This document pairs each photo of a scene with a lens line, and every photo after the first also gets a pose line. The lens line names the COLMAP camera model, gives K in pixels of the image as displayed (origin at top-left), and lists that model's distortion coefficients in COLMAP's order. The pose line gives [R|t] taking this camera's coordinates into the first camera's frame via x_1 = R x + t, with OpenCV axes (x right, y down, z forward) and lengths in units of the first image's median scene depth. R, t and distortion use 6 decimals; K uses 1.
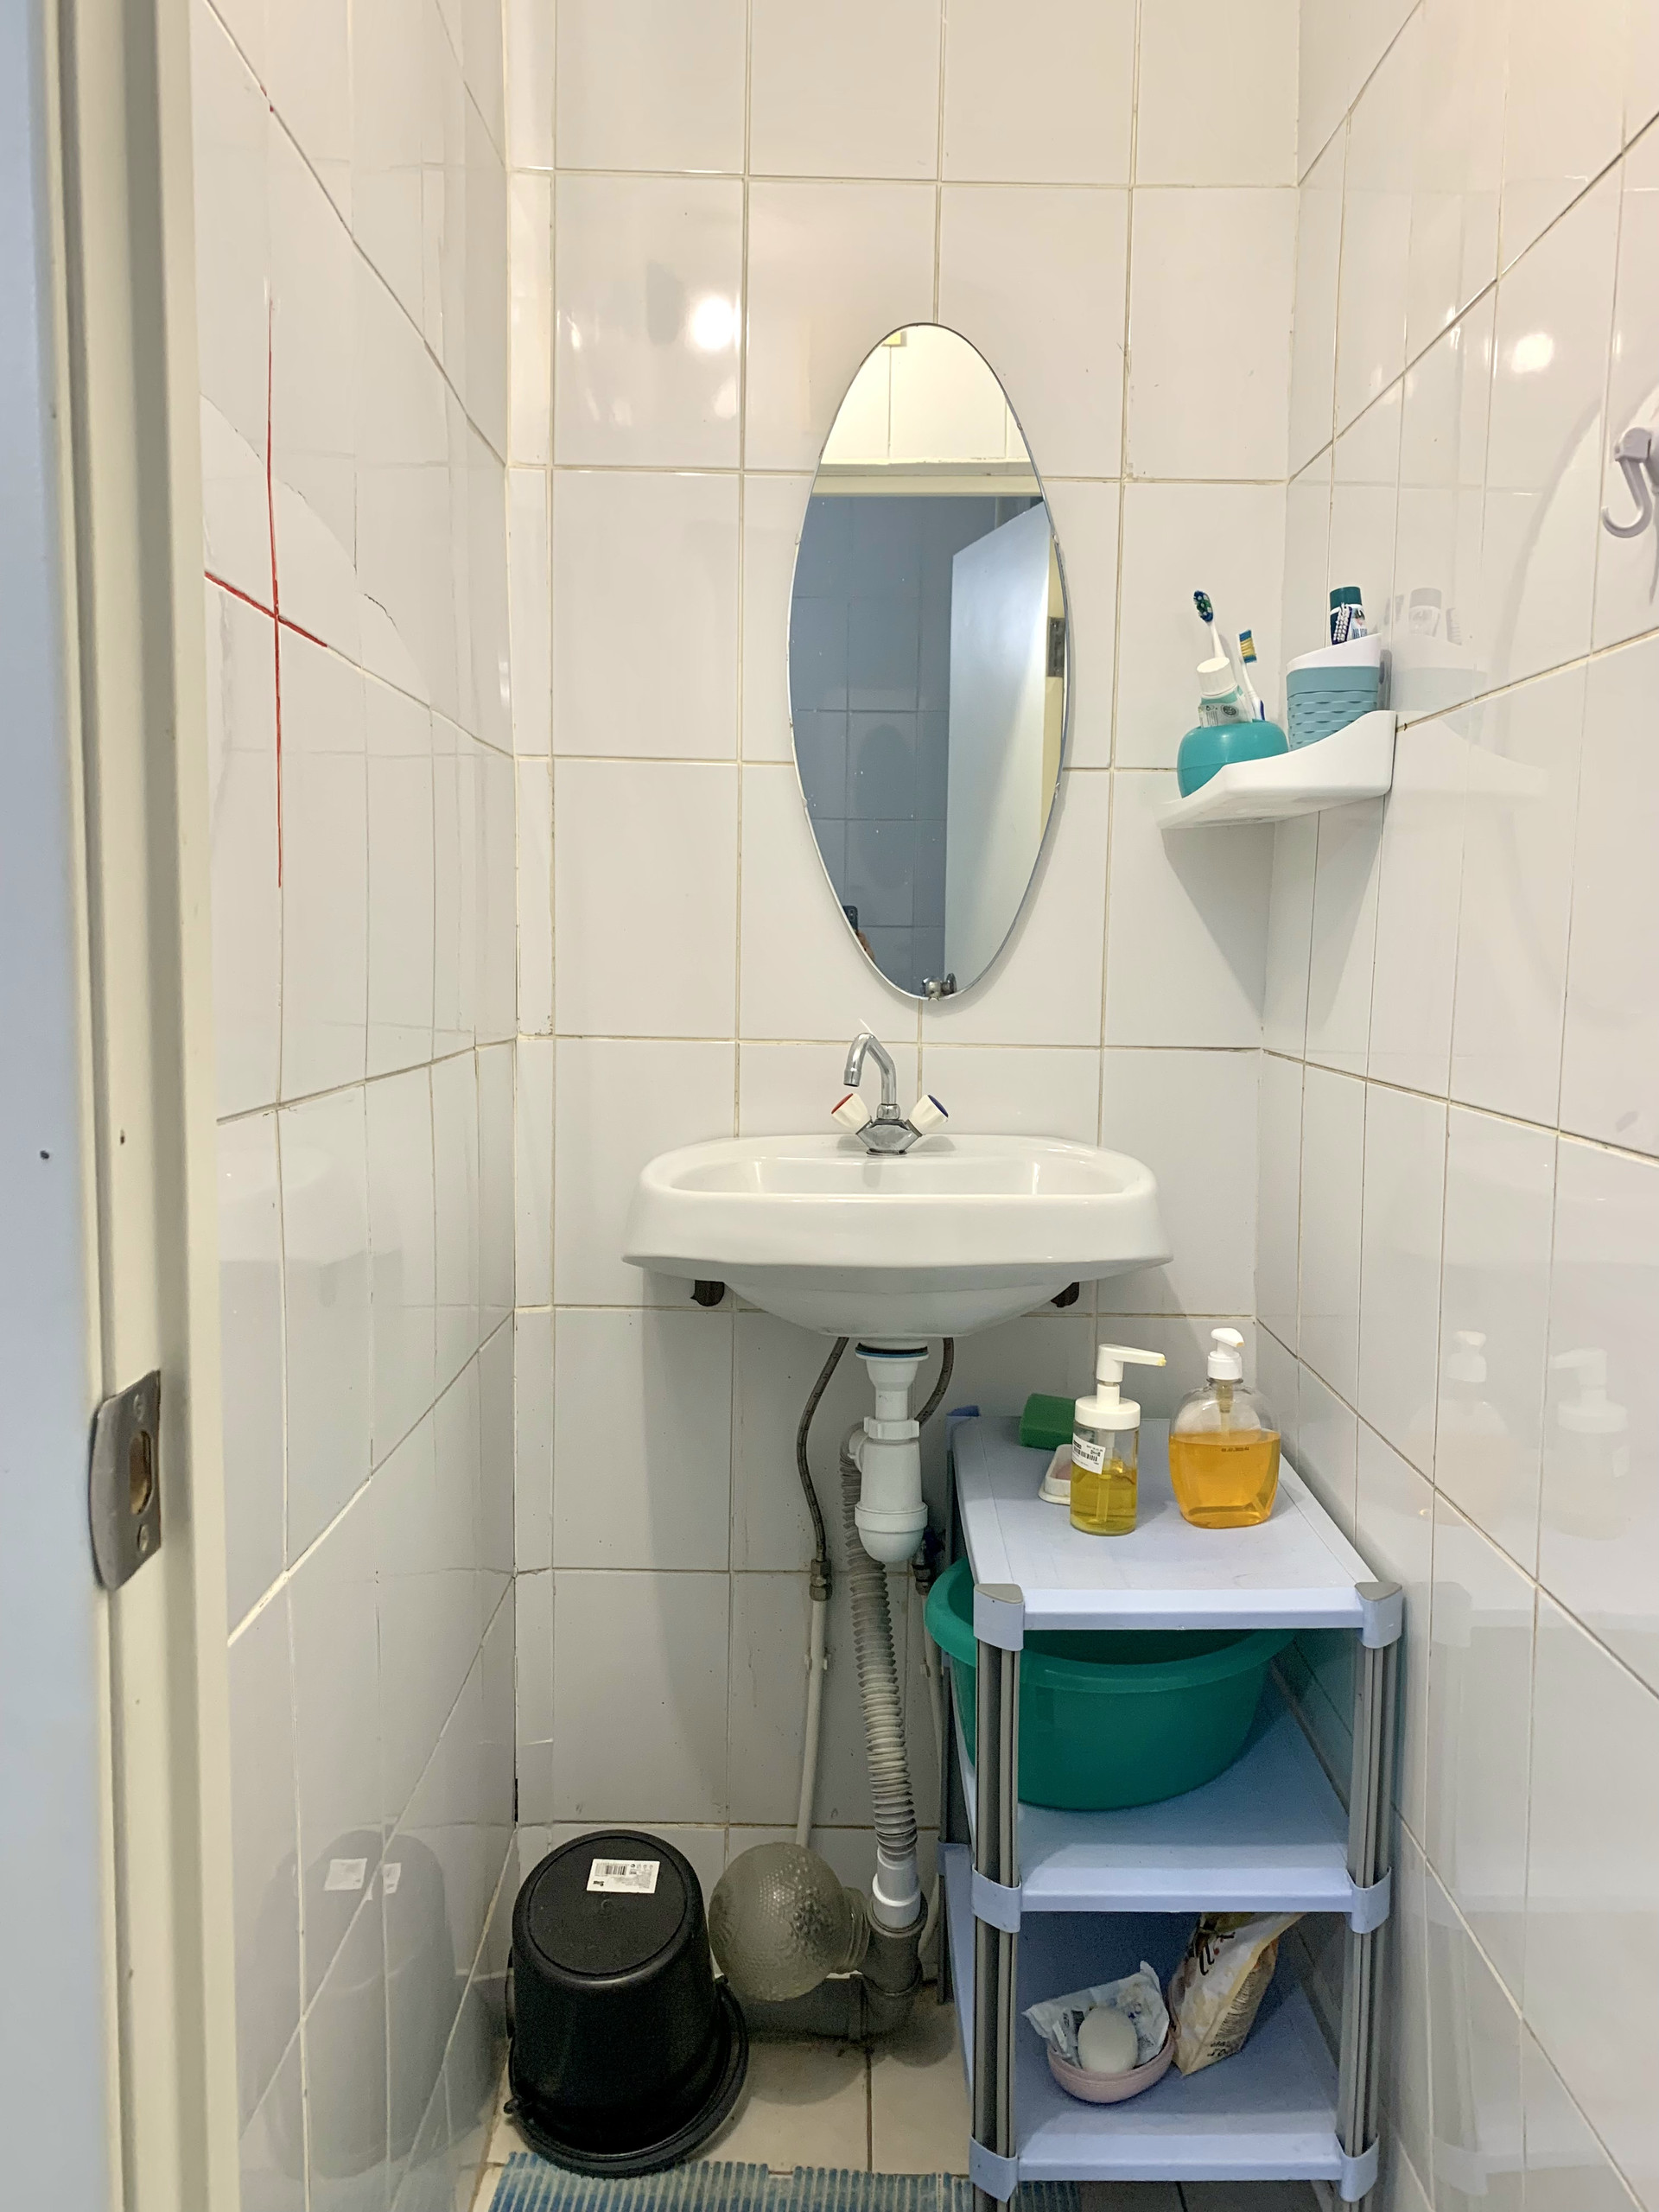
lens RADIAL K [[1803.1, 0, 829.5], [0, 1803.1, 1106.0], [0, 0, 1]] dist [-0.033147, 0.005084]
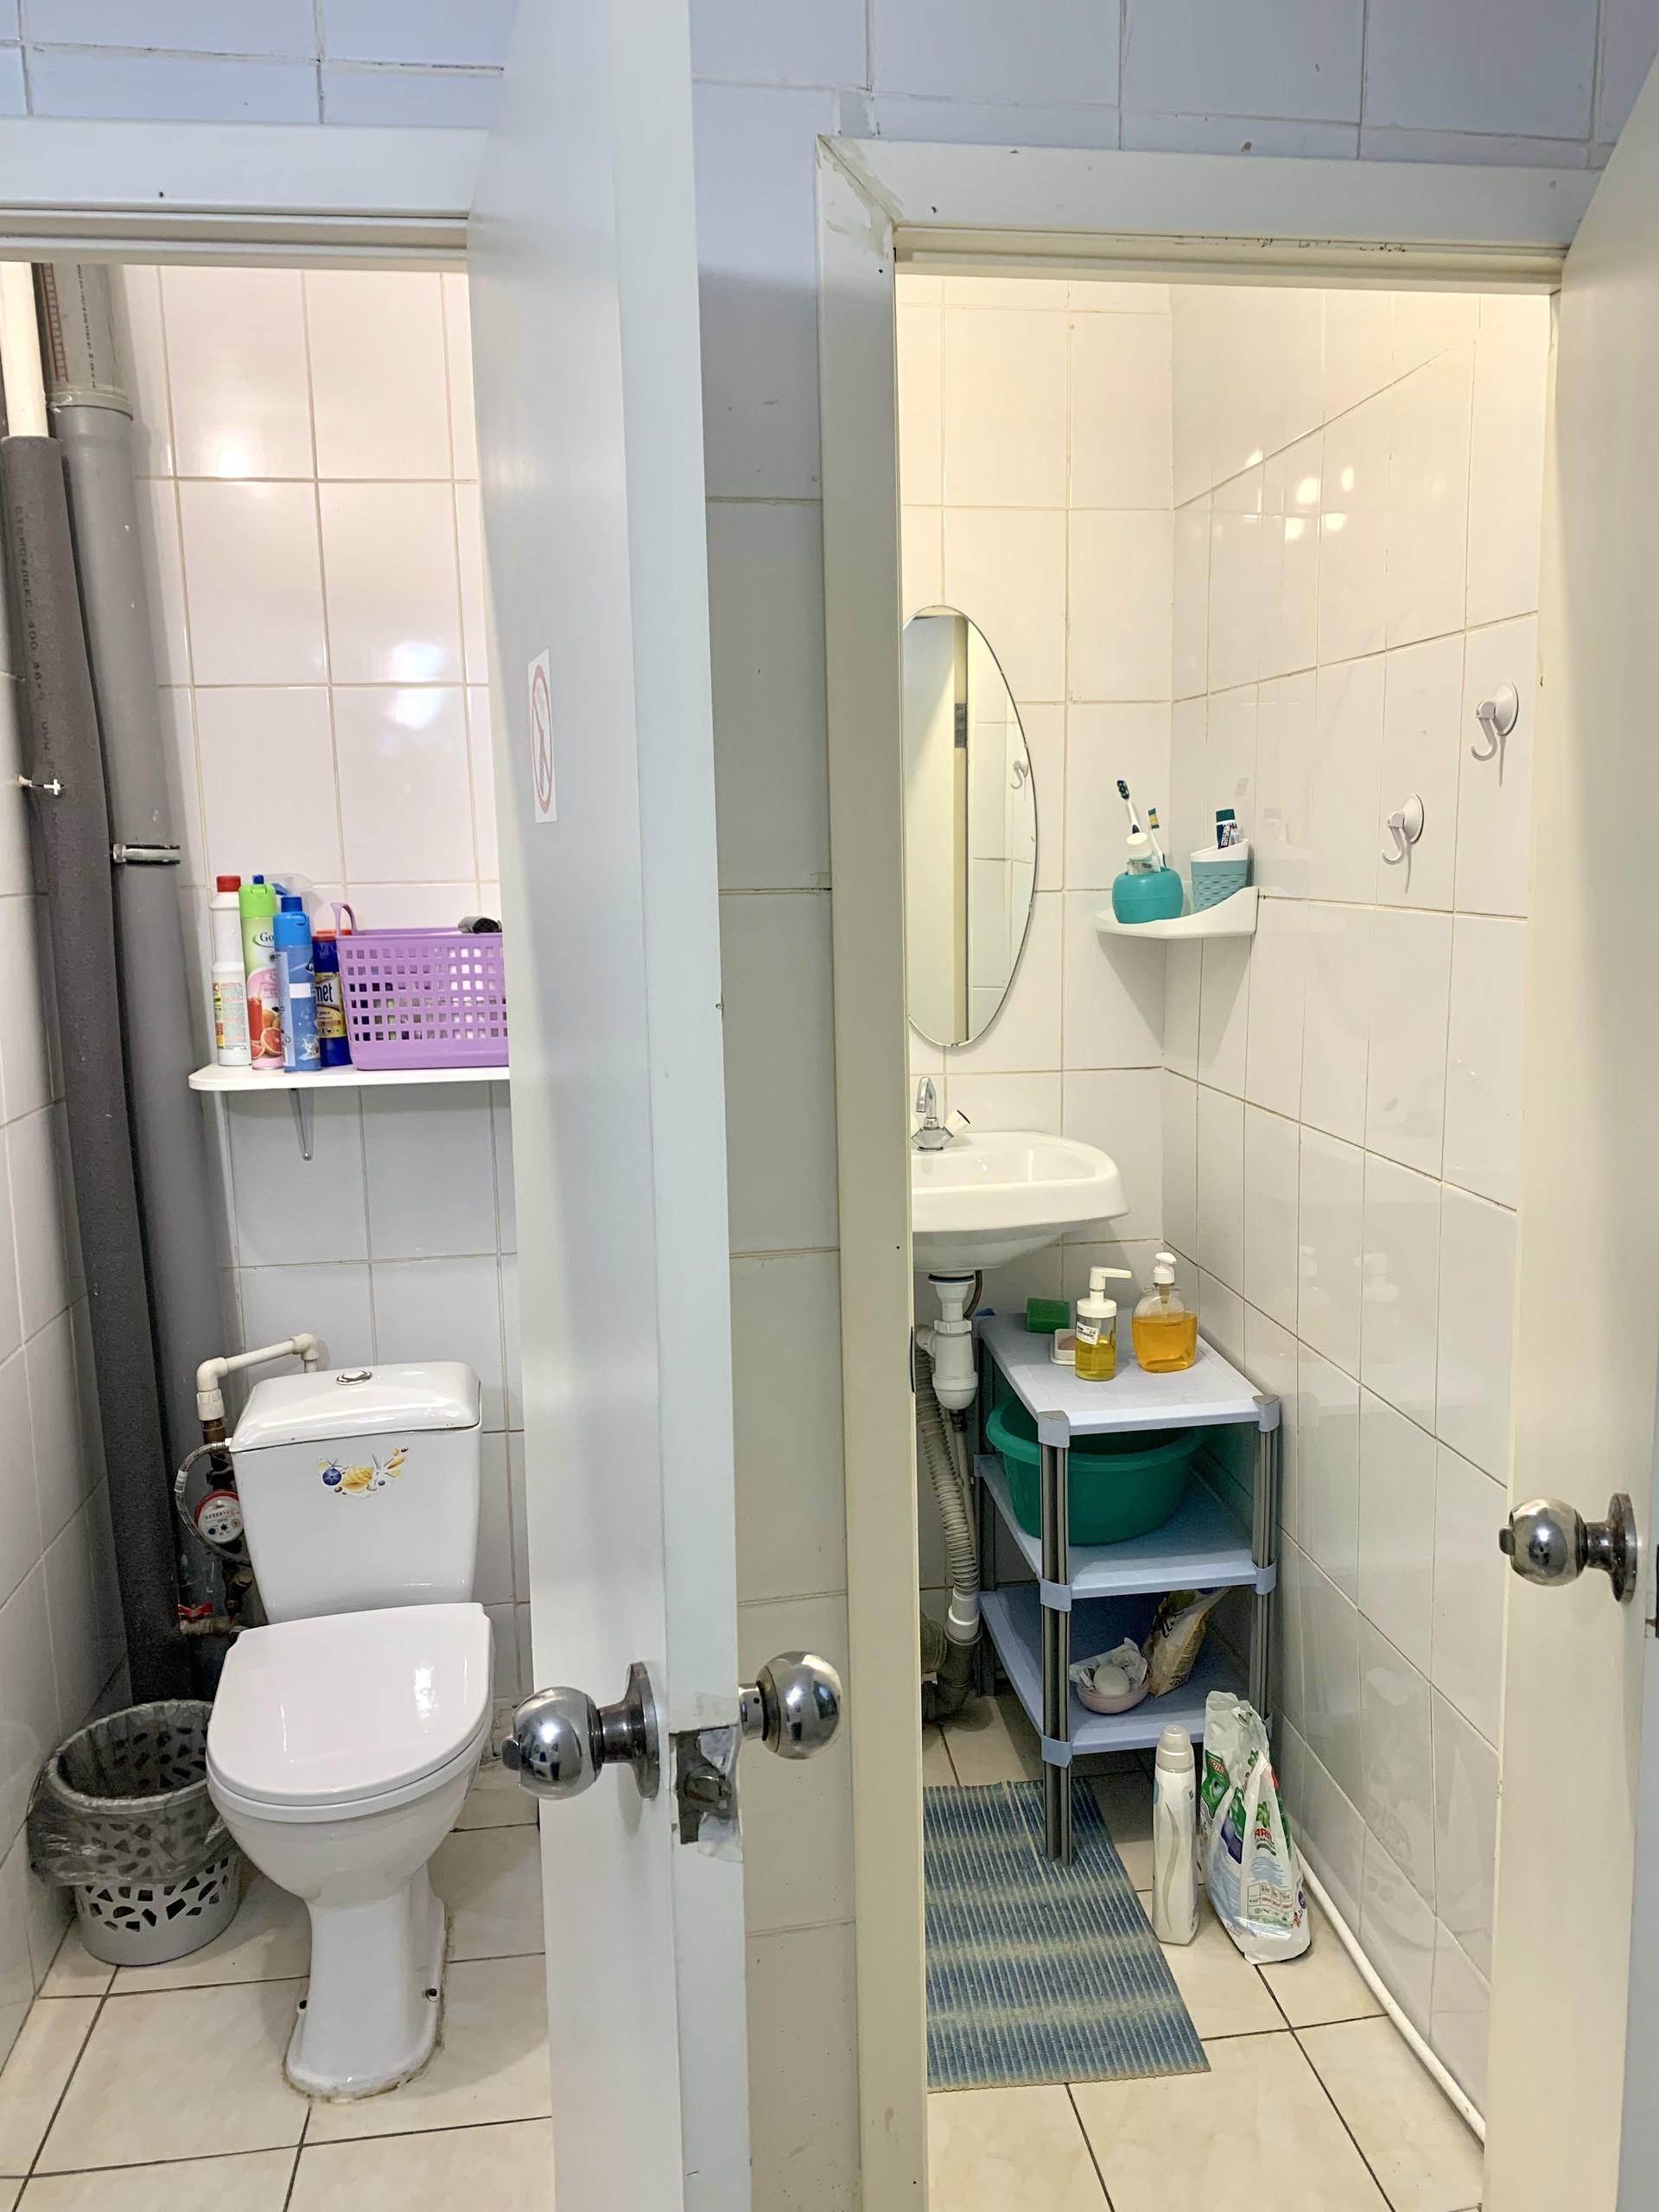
lens RADIAL K [[1803.1, 0, 829.5], [0, 1803.1, 1106.0], [0, 0, 1]] dist [-0.033147, 0.005084]
pose [[0.990864, -0.048911, 0.125681, -0.287384], [0.042084, 0.997520, 0.056409, -0.117863], [-0.128128, -0.050605, 0.990466, -0.595878]]
